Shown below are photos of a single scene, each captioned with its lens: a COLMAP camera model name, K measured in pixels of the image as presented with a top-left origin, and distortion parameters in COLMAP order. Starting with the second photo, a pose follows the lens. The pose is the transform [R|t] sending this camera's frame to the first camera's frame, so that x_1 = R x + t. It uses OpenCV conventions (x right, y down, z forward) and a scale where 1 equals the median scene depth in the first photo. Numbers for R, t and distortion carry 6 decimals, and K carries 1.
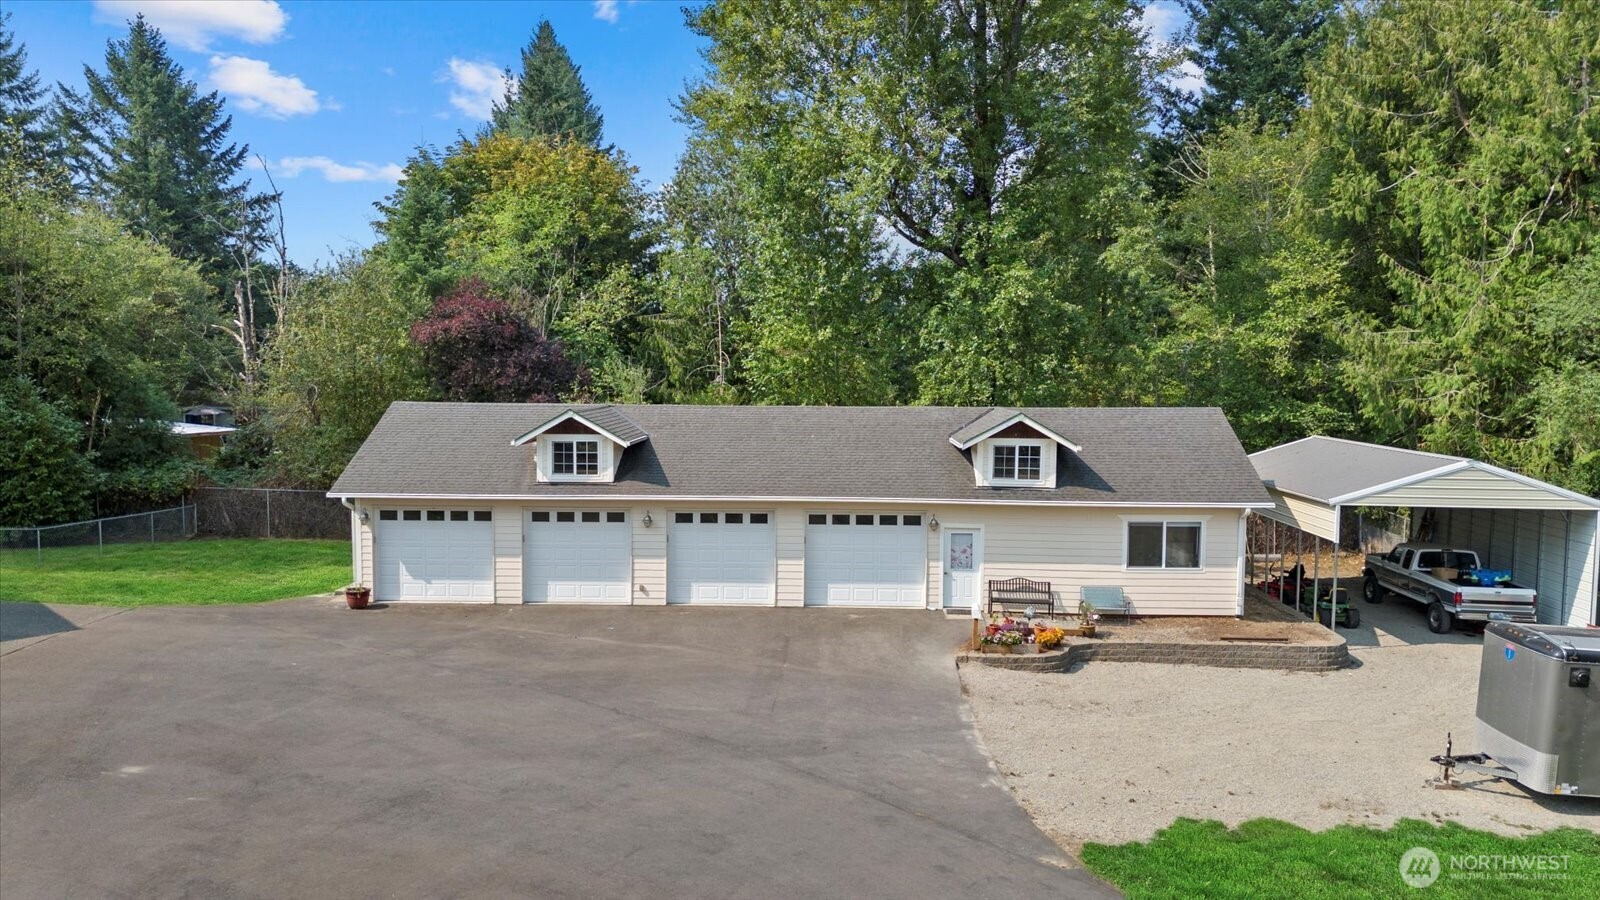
lens RADIAL K [[1184.3, 0, 800.0], [0, 1184.3, 450.0], [0, 0, 1]] dist [0.094631, -0.103118]
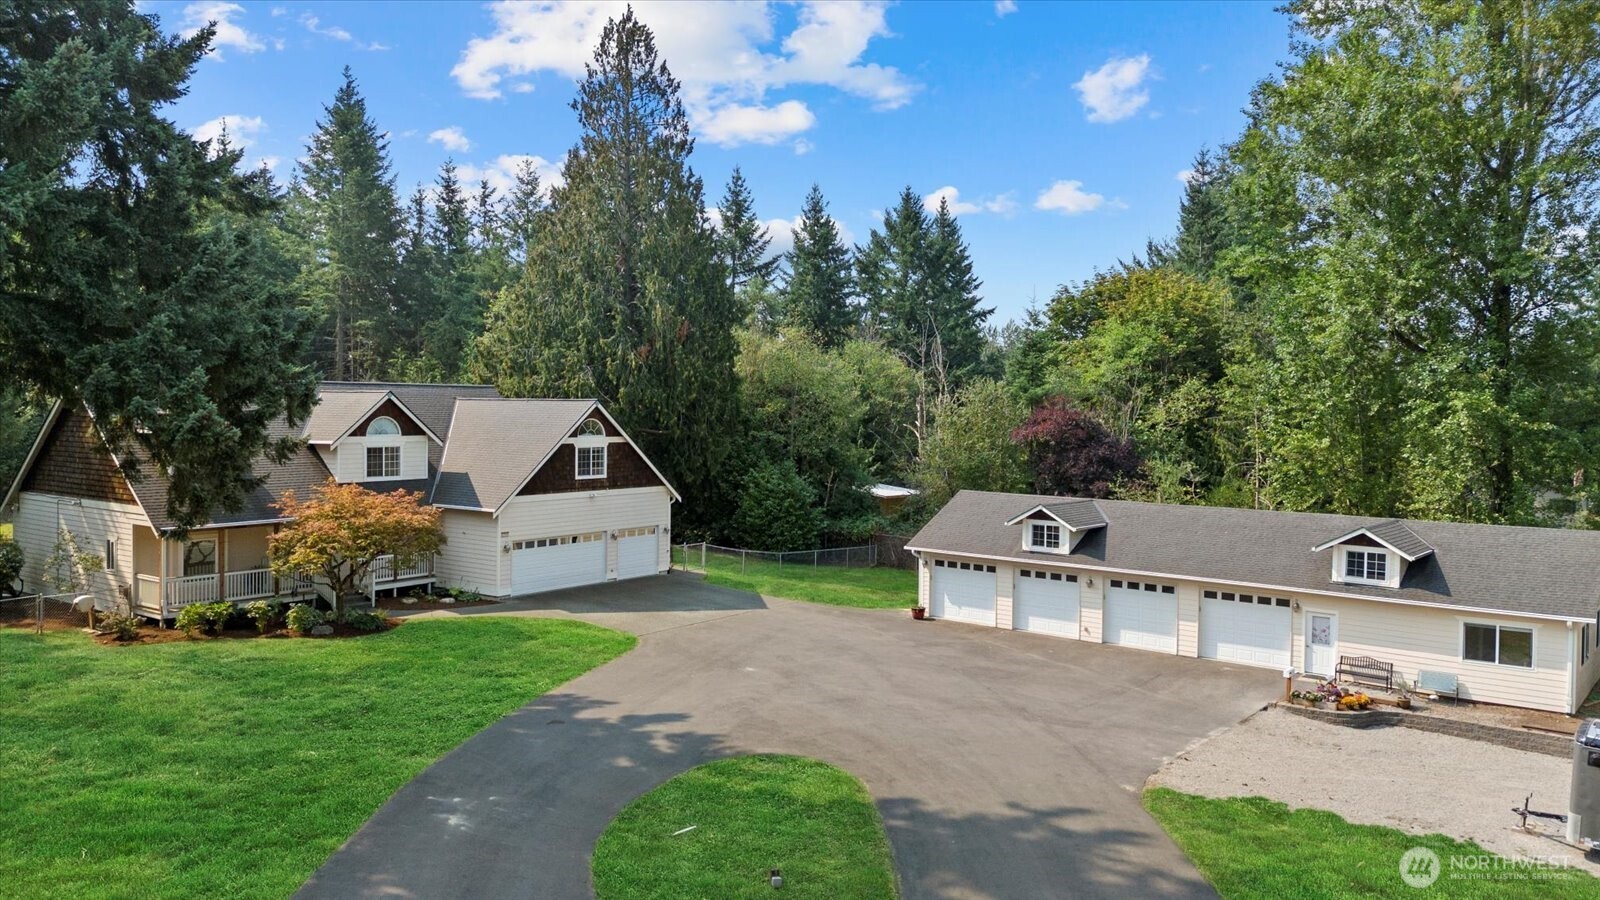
lens RADIAL K [[1184.3, 0, 800.0], [0, 1184.3, 450.0], [0, 0, 1]] dist [0.094631, -0.103118]
pose [[0.802958, 0.028241, -0.595366, 0.455995], [-0.052698, 0.998329, -0.023718, -0.050312], [0.593701, 0.050419, 0.803105, -0.401868]]
